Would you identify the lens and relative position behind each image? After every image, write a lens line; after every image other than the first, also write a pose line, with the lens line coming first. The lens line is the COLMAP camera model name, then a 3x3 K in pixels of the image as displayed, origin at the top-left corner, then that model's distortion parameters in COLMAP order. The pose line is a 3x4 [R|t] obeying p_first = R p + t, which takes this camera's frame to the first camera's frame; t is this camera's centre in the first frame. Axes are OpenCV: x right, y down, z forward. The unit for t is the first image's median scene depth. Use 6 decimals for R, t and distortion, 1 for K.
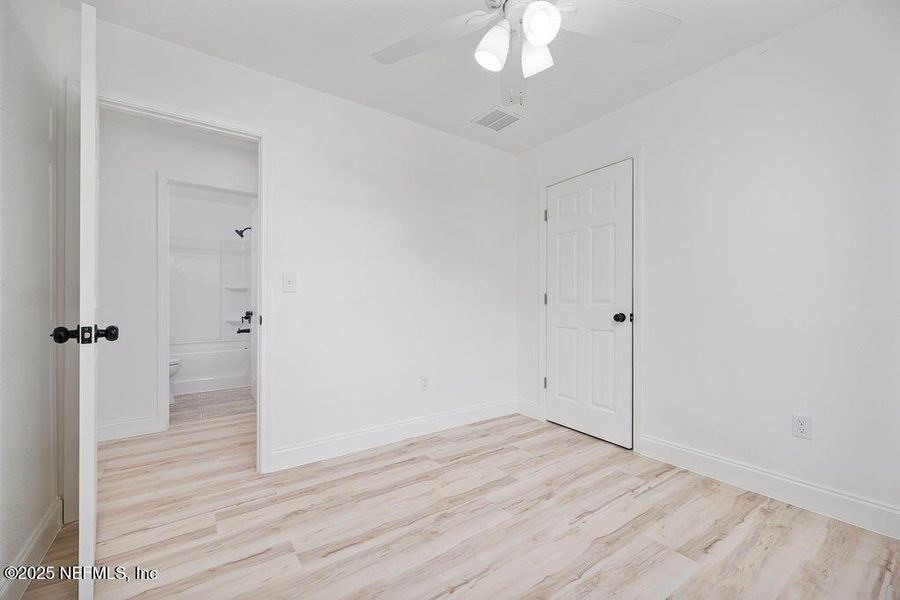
lens RADIAL K [[369.7, 0, 446.5], [0, 369.7, 296.6], [0, 0, 1]] dist [0.018006, 0.000181]
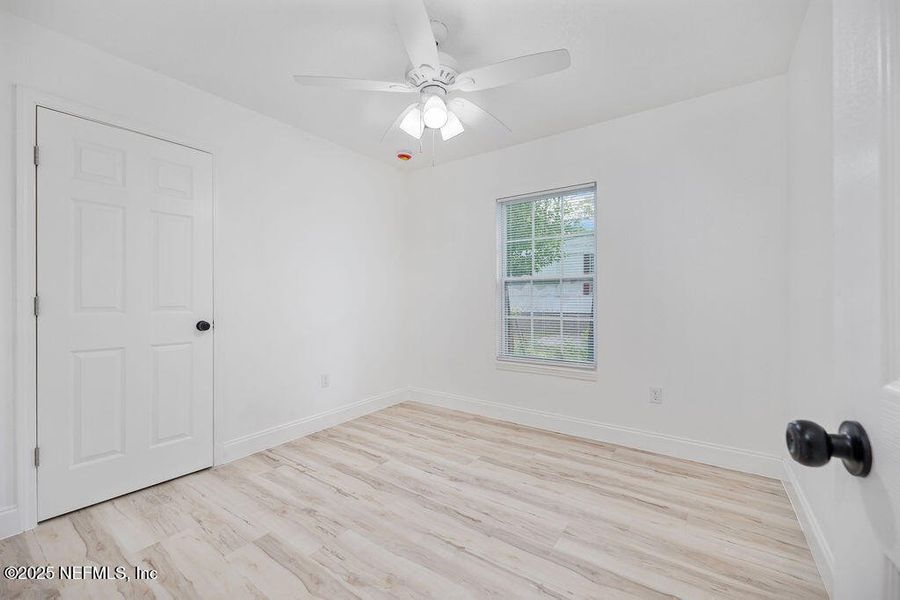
lens RADIAL K [[369.7, 0, 446.5], [0, 369.7, 296.6], [0, 0, 1]] dist [0.018006, 0.000181]
pose [[-0.329700, 0.006522, 0.944063, -0.735817], [-0.015763, 0.999799, -0.012412, -0.017449], [-0.943954, -0.018973, -0.329531, 0.951772]]
